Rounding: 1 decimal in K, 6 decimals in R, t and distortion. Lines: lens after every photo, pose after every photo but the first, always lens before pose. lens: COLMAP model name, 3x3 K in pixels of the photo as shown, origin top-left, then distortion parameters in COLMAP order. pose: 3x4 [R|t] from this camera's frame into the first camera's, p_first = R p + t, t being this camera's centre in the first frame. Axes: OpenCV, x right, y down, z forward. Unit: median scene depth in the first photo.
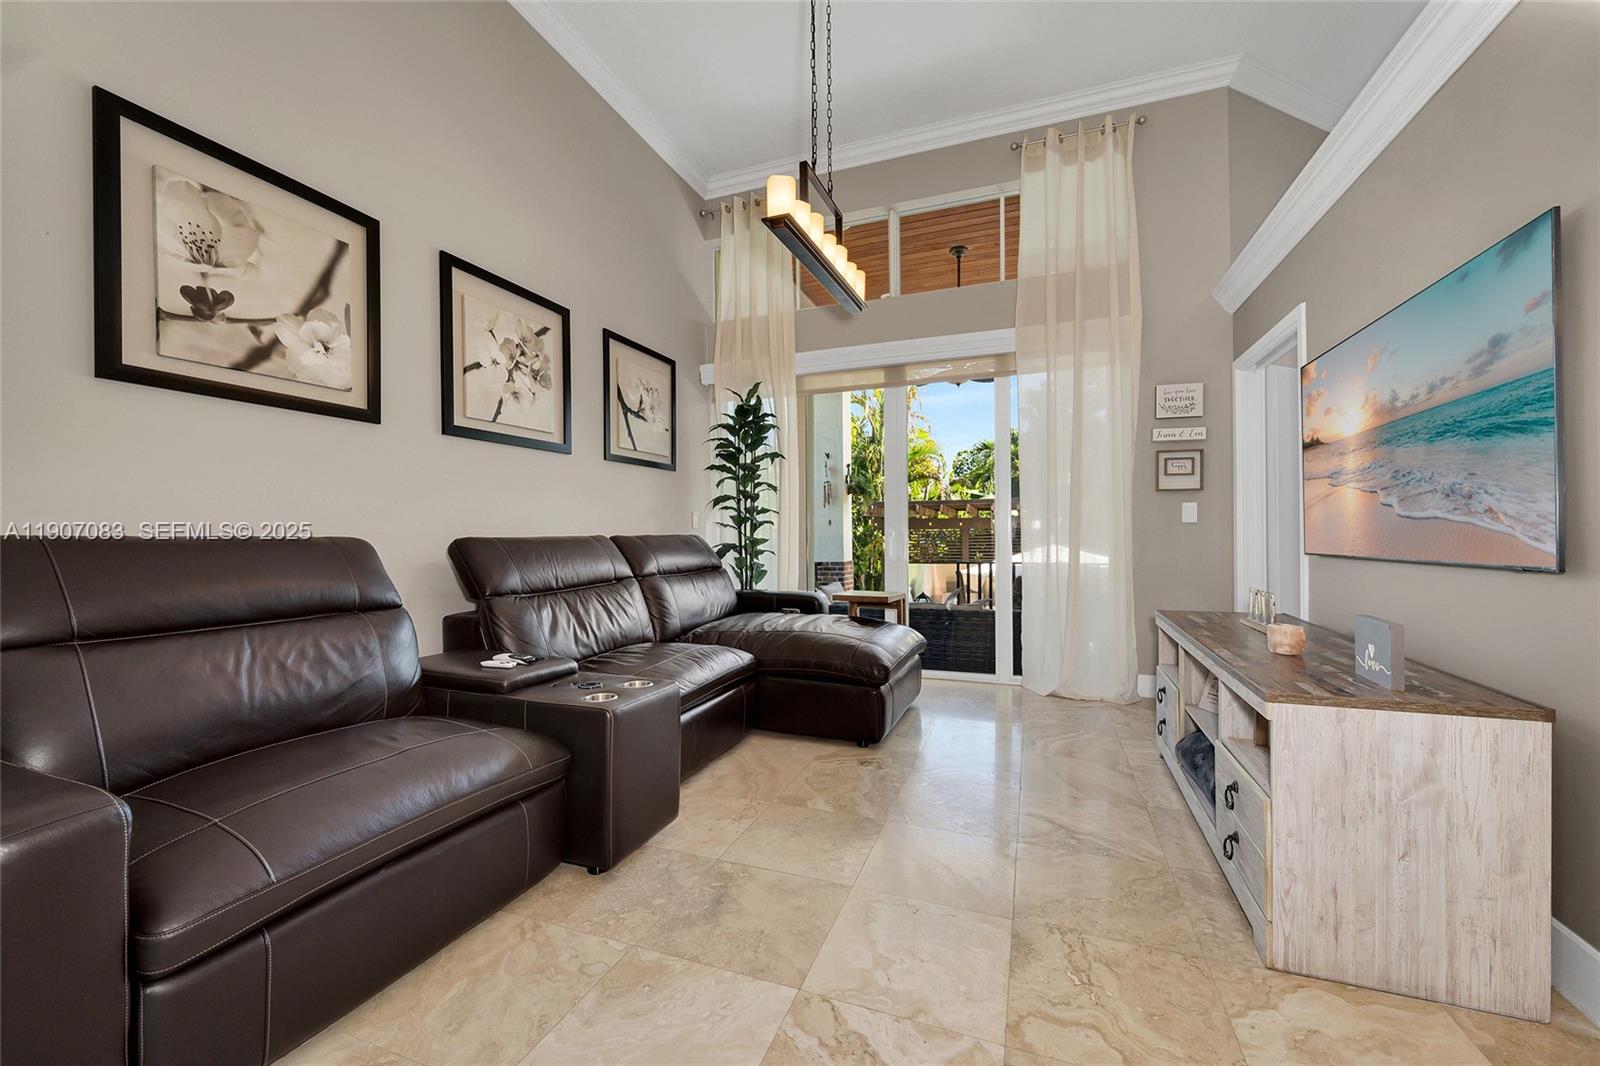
lens RADIAL K [[631.0, 0, 796.6], [0, 631.0, 531.9], [0, 0, 1]] dist [0.000887, -0.000141]
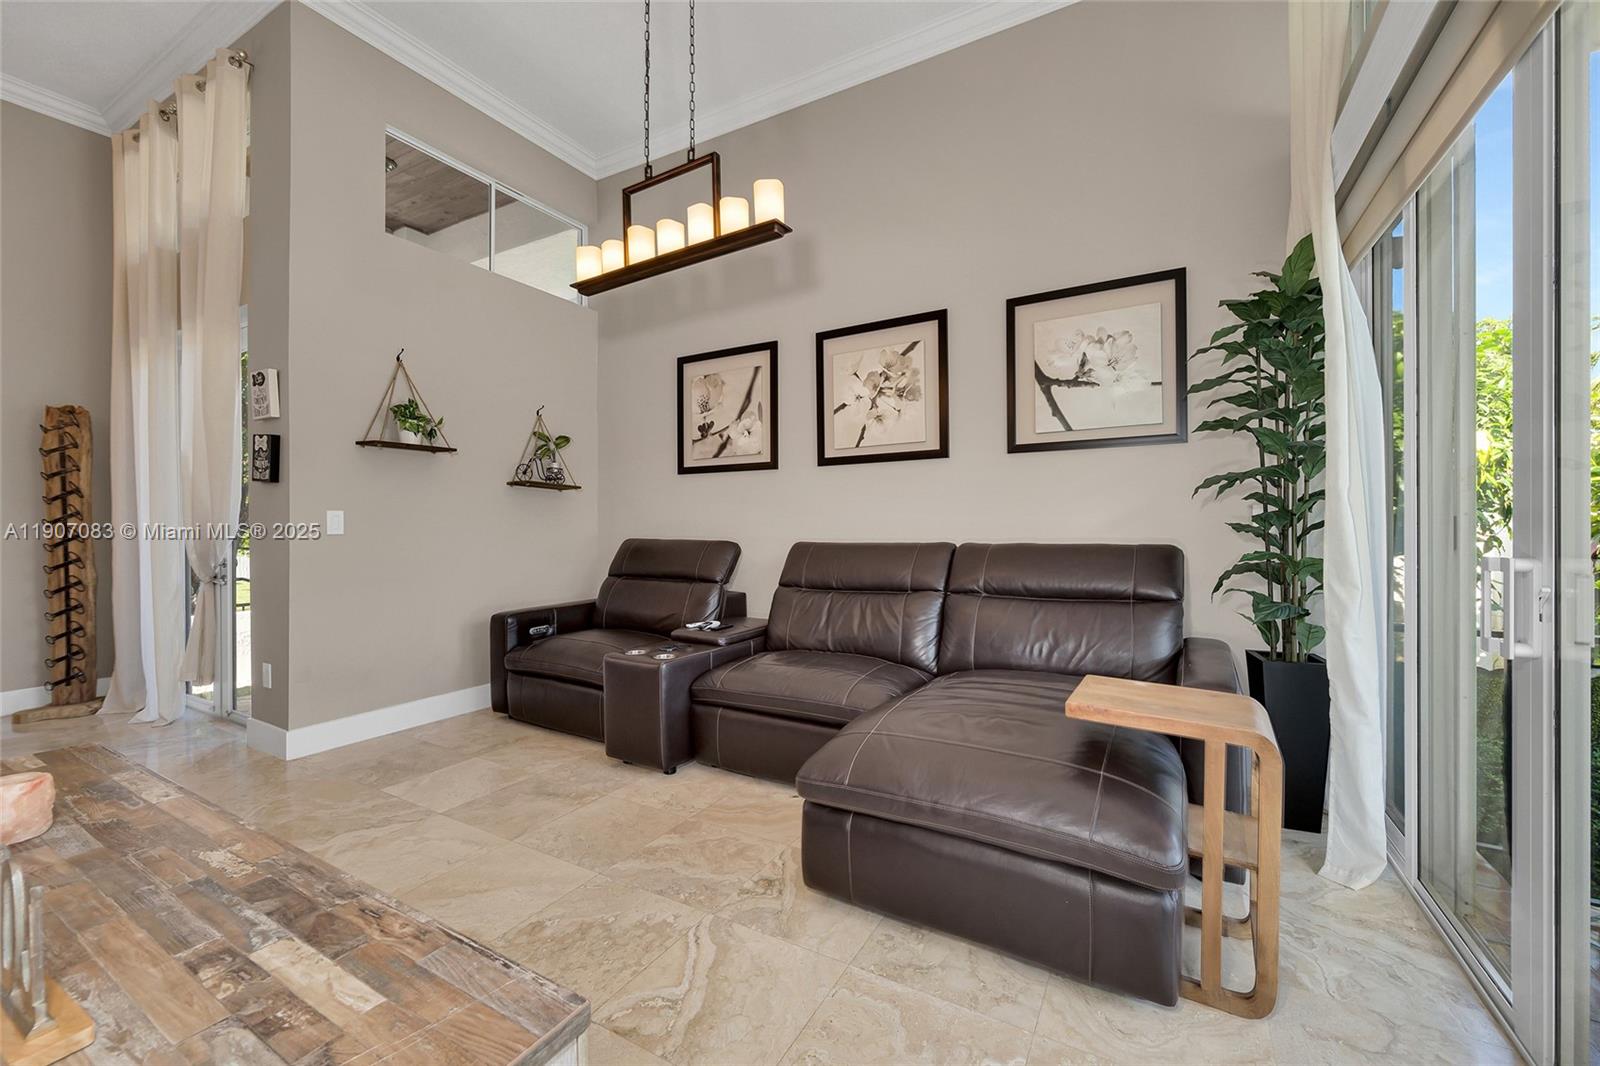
lens RADIAL K [[631.0, 0, 796.6], [0, 631.0, 531.9], [0, 0, 1]] dist [0.000887, -0.000141]
pose [[-0.162491, 0.010731, -0.986652, 0.934070], [0.006088, 0.999933, 0.009873, -0.030670], [0.986691, -0.004402, -0.162546, 1.367721]]
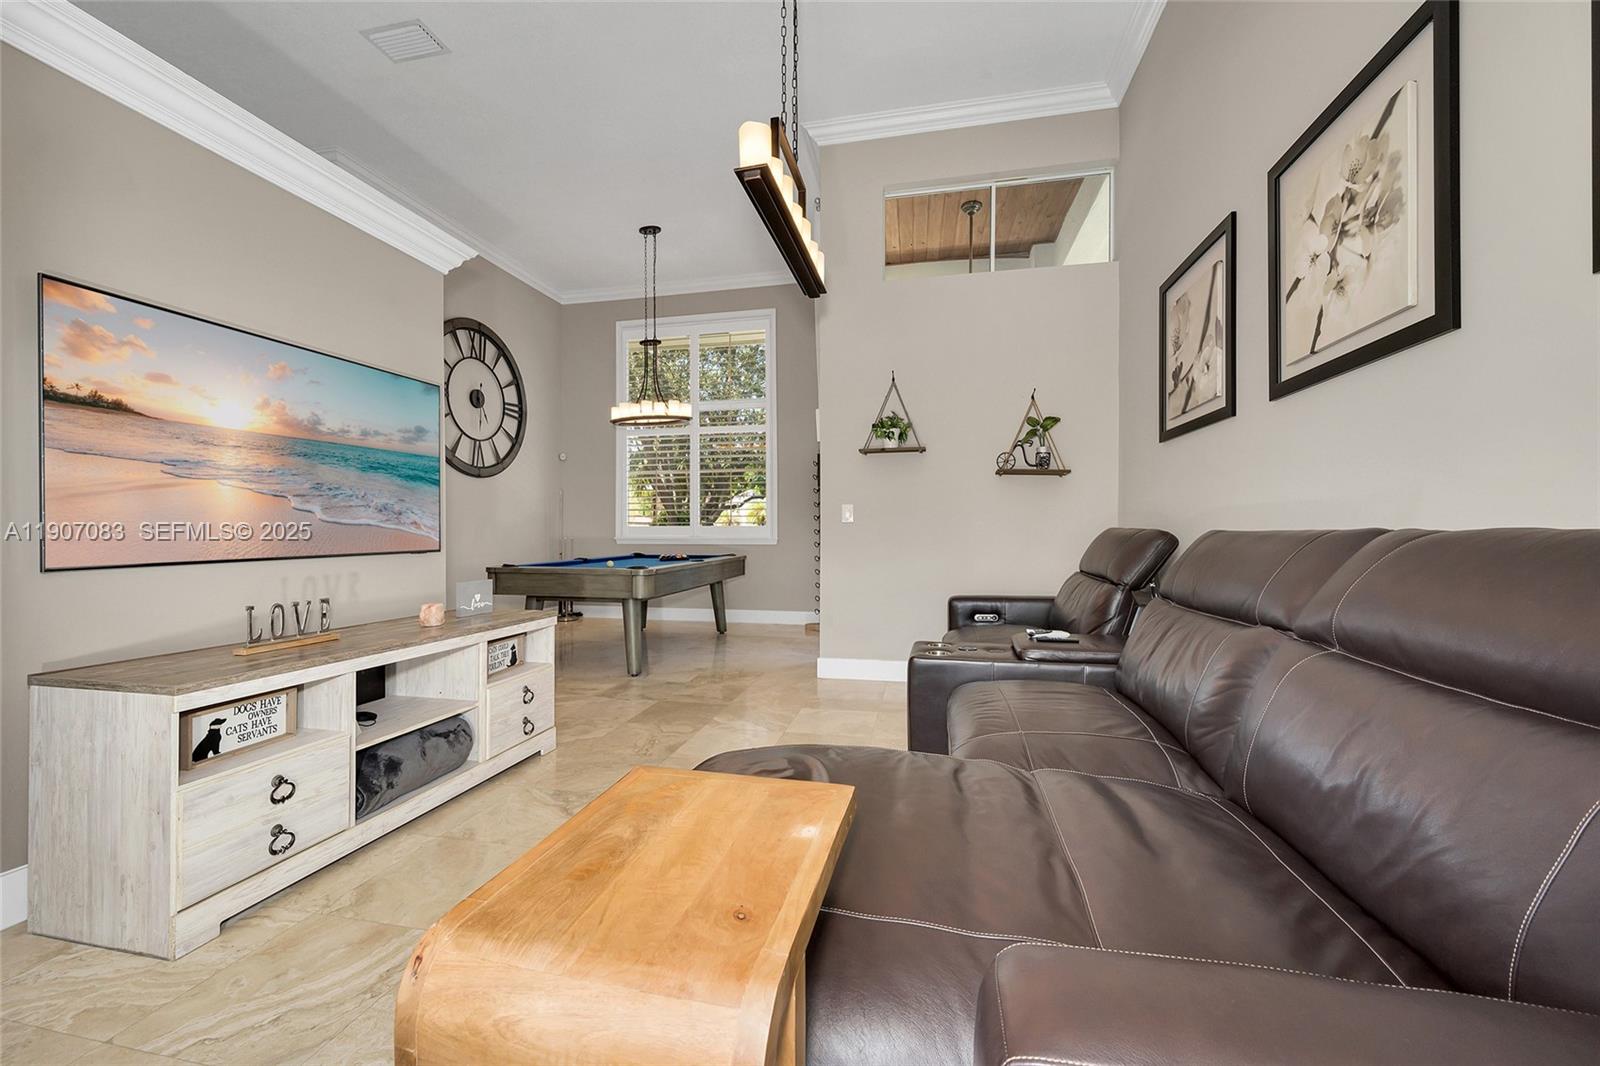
lens RADIAL K [[631.0, 0, 796.6], [0, 631.0, 531.9], [0, 0, 1]] dist [0.000887, -0.000141]
pose [[-0.988549, 0.009572, -0.150599, 0.179944], [0.009223, 0.999953, 0.003015, 0.003072], [0.150620, 0.001591, -0.988590, 1.973707]]
